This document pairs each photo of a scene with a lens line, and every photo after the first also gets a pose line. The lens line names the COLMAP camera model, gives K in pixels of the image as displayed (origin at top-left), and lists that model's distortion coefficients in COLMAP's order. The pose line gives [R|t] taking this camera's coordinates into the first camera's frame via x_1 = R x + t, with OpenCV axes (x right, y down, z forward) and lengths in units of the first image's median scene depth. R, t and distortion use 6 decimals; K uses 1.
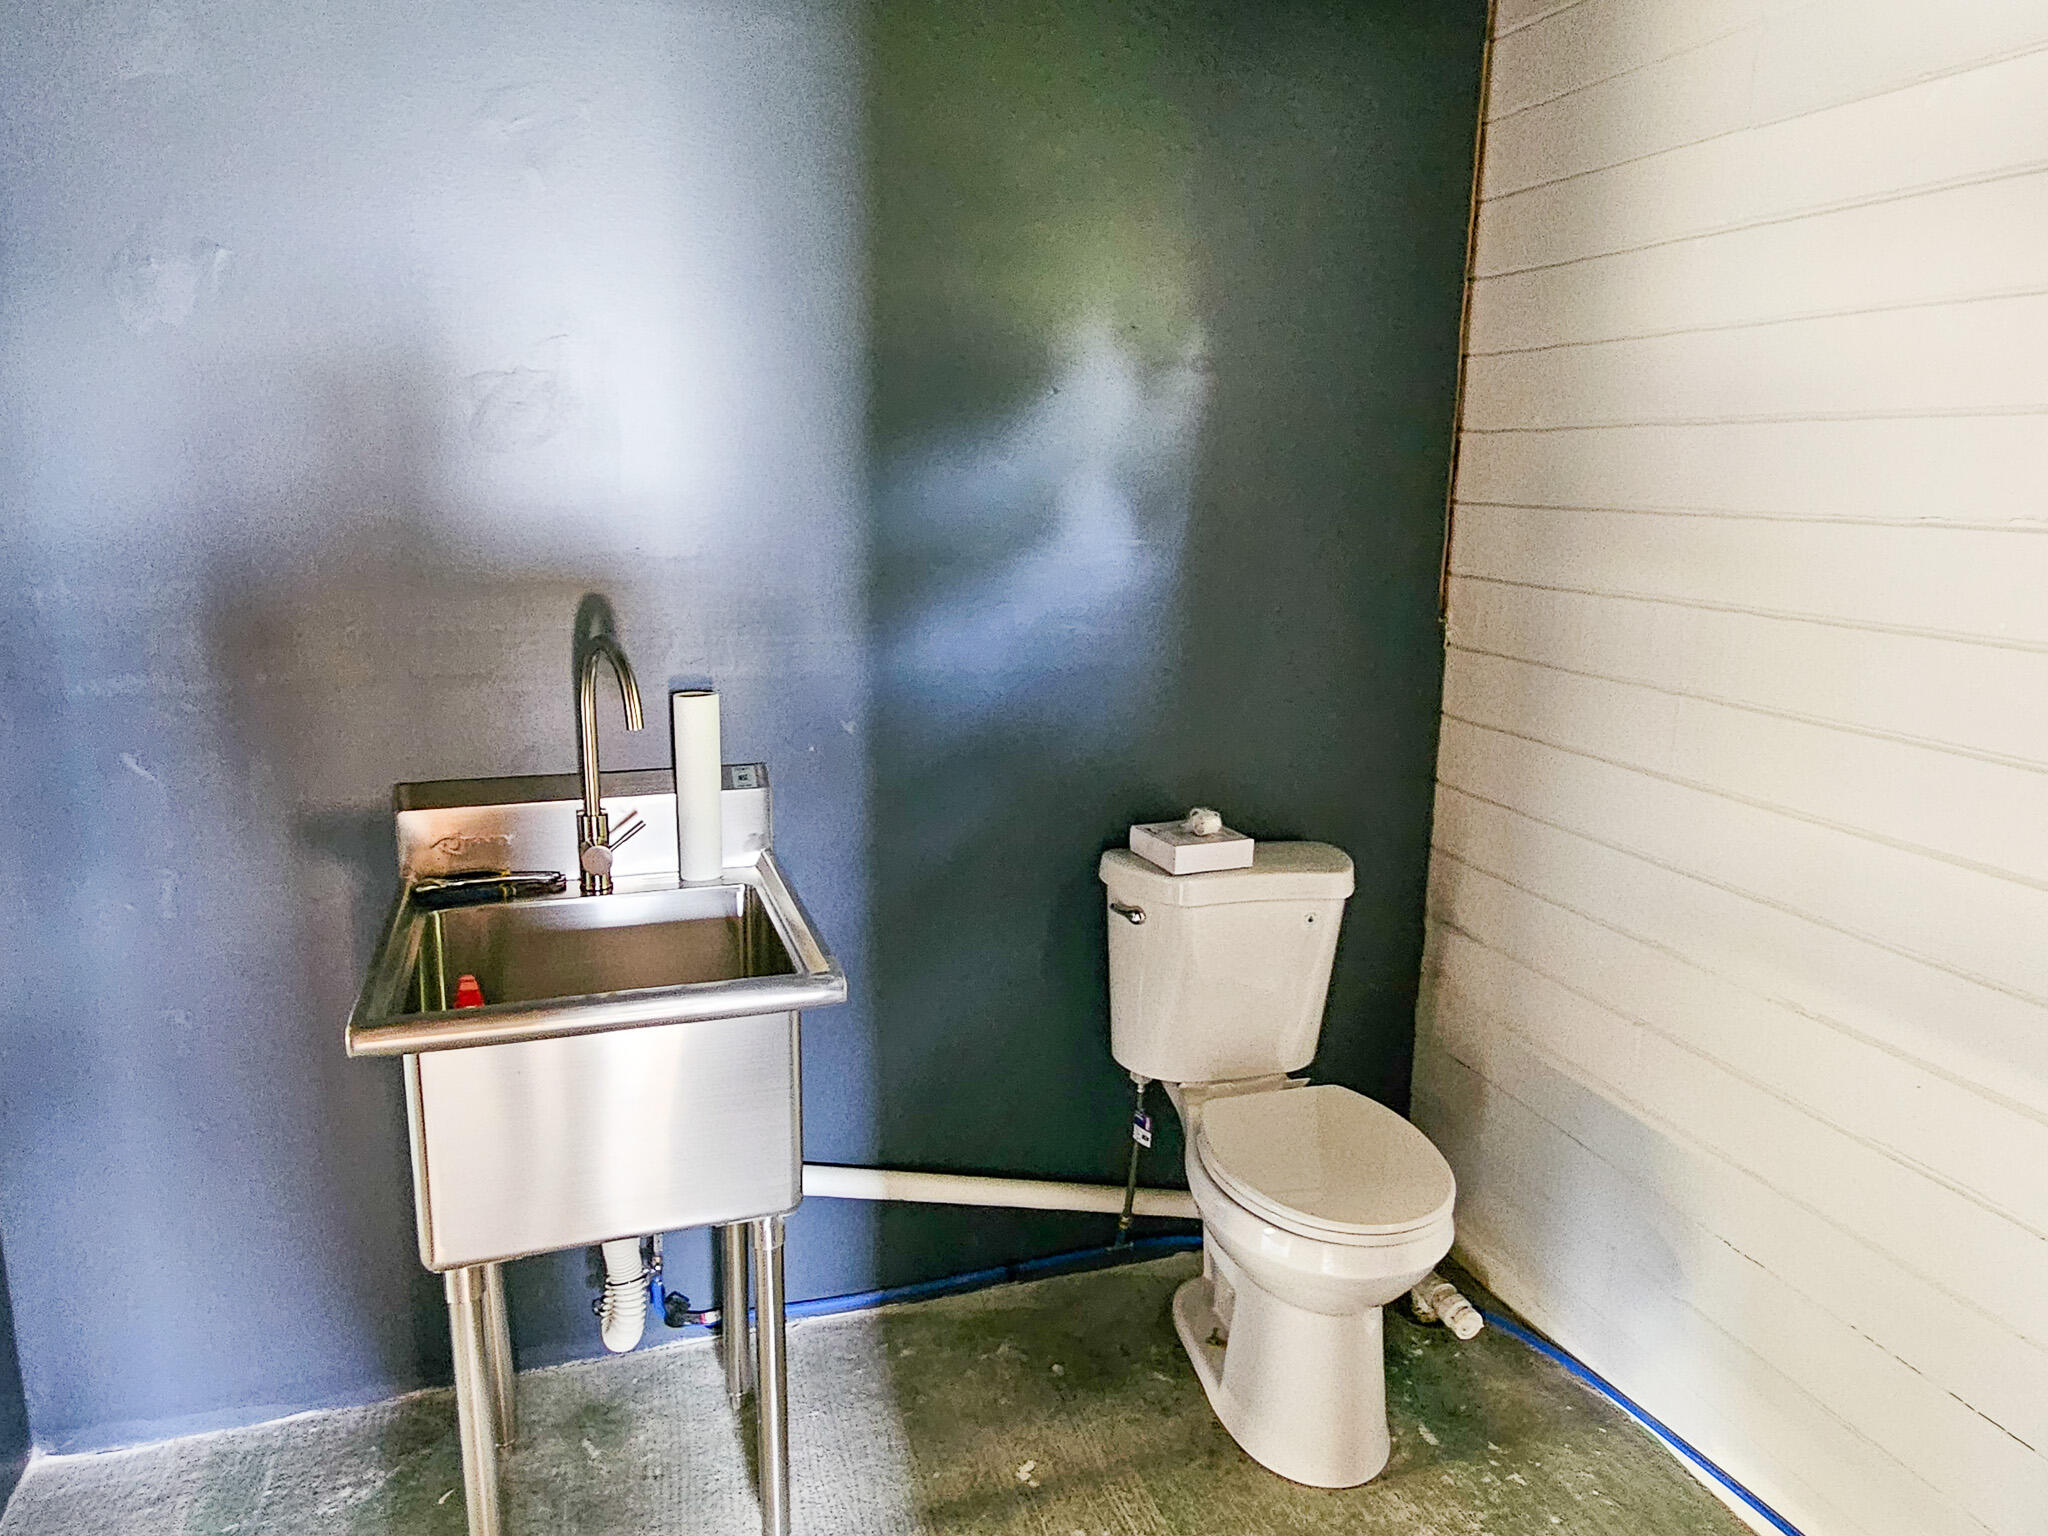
lens RADIAL K [[1347.9, 0, 1019.6], [0, 1347.9, 756.8], [0, 0, 1]] dist [0.001433, -0.000557]
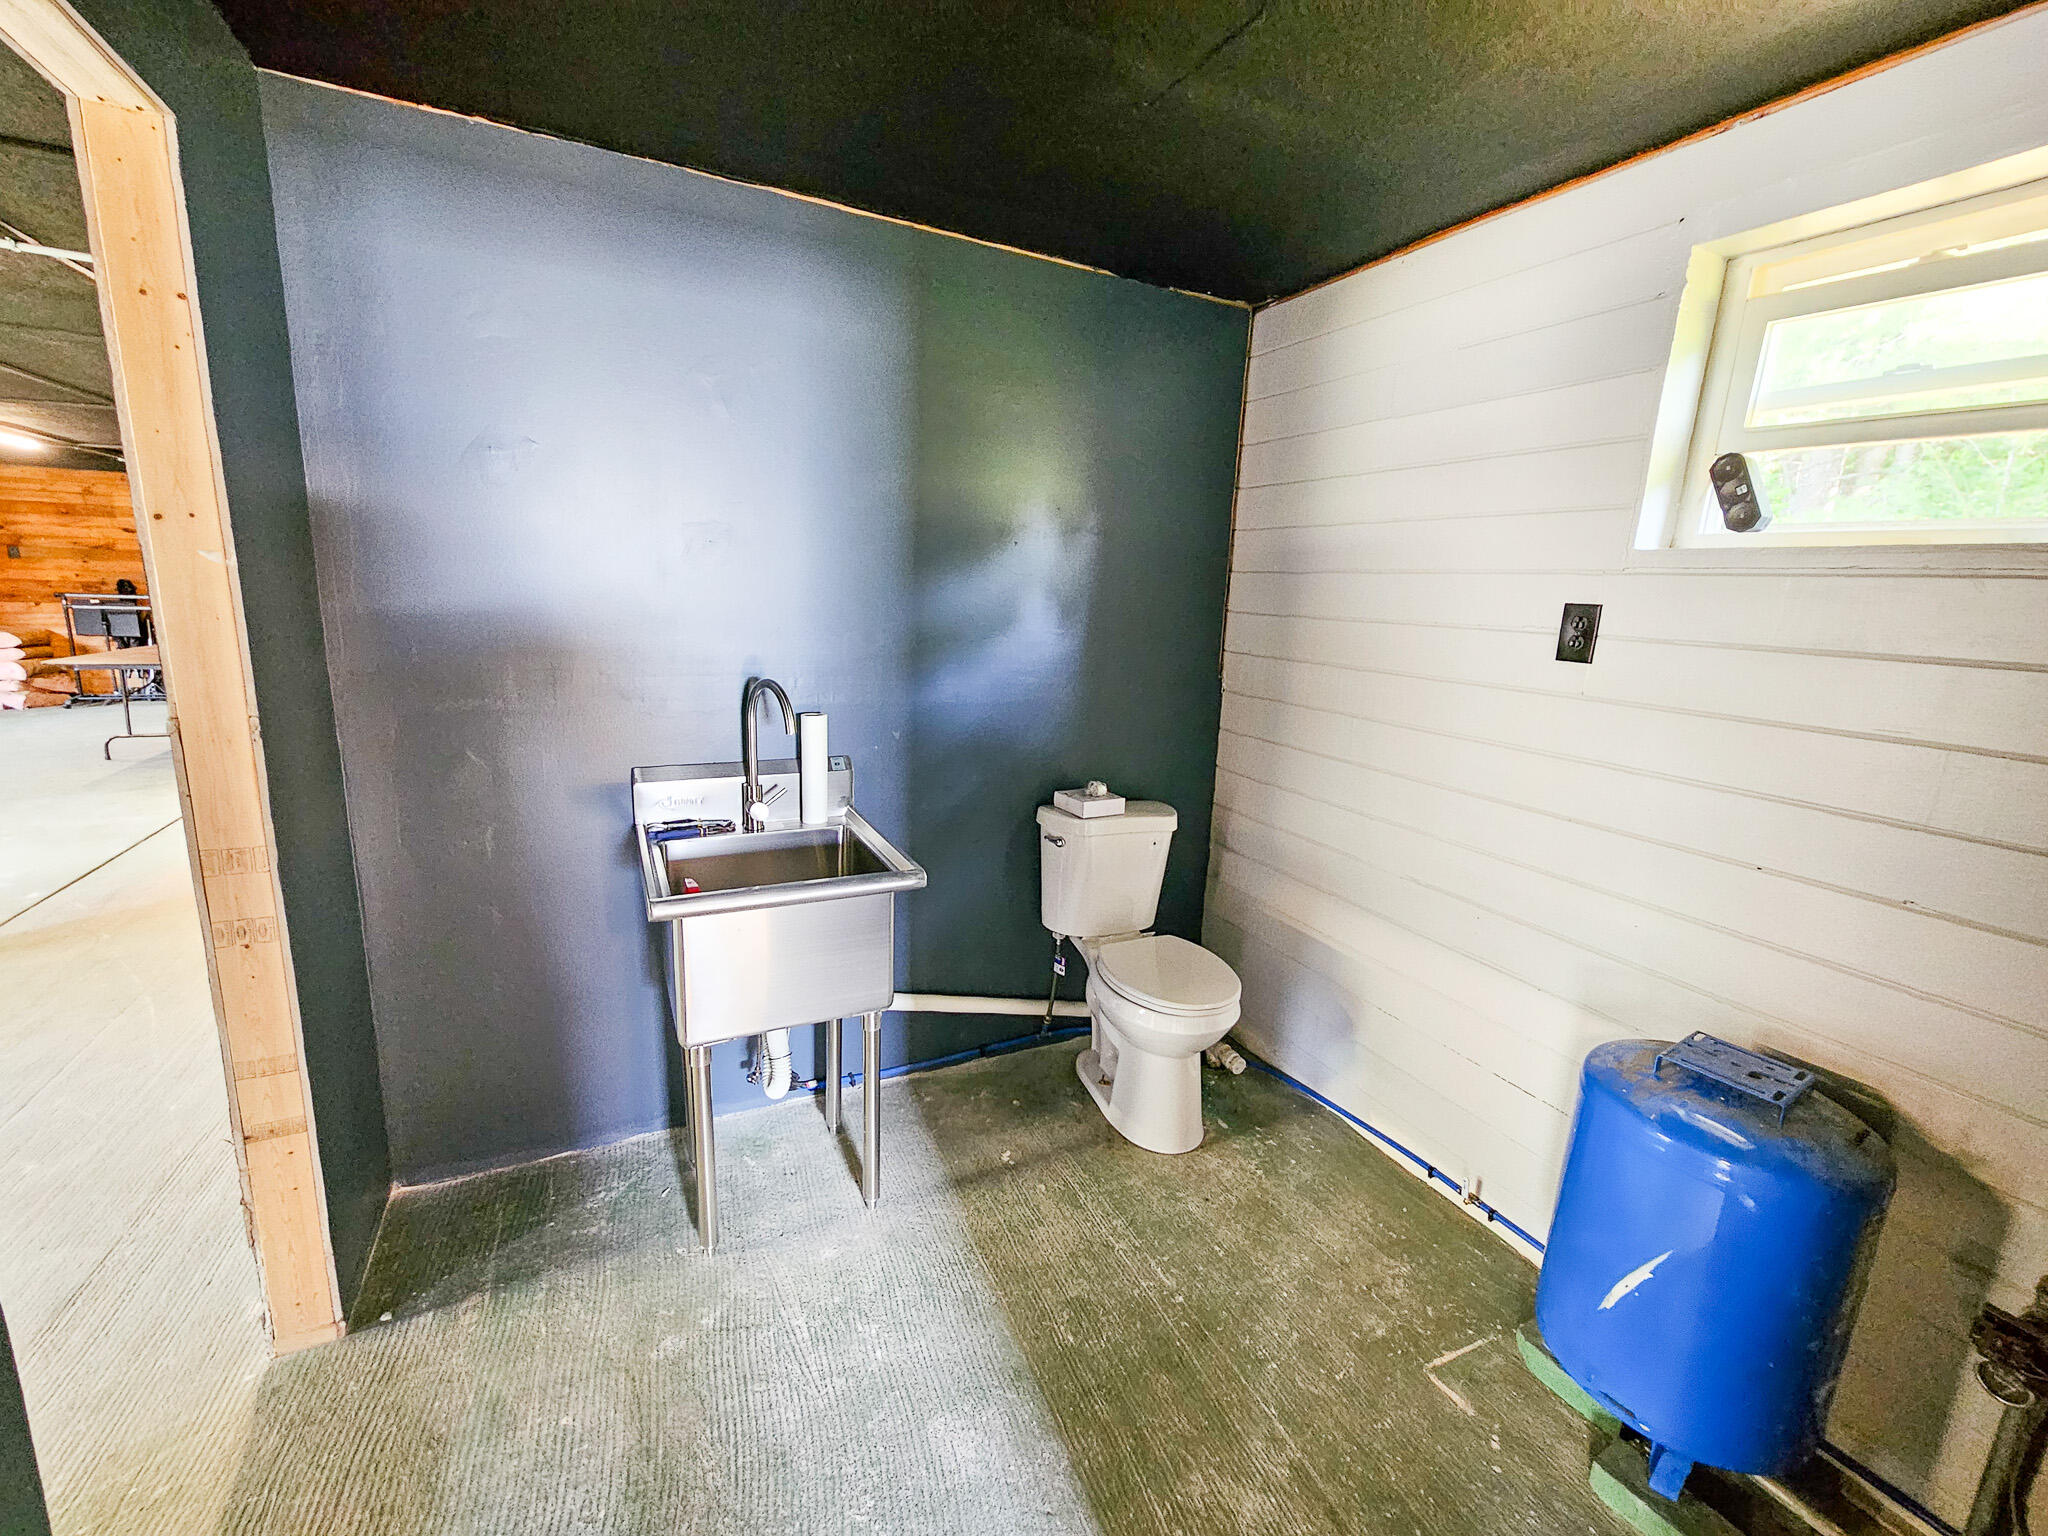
lens RADIAL K [[846.4, 0, 1029.6], [0, 846.4, 760.9], [0, 0, 1]] dist [-0.001691, 0.000920]
pose [[0.990566, -0.003543, 0.136988, -0.103108], [0.003876, 0.999990, -0.002167, 0.013891], [-0.136979, 0.002678, 0.990570, -0.090245]]
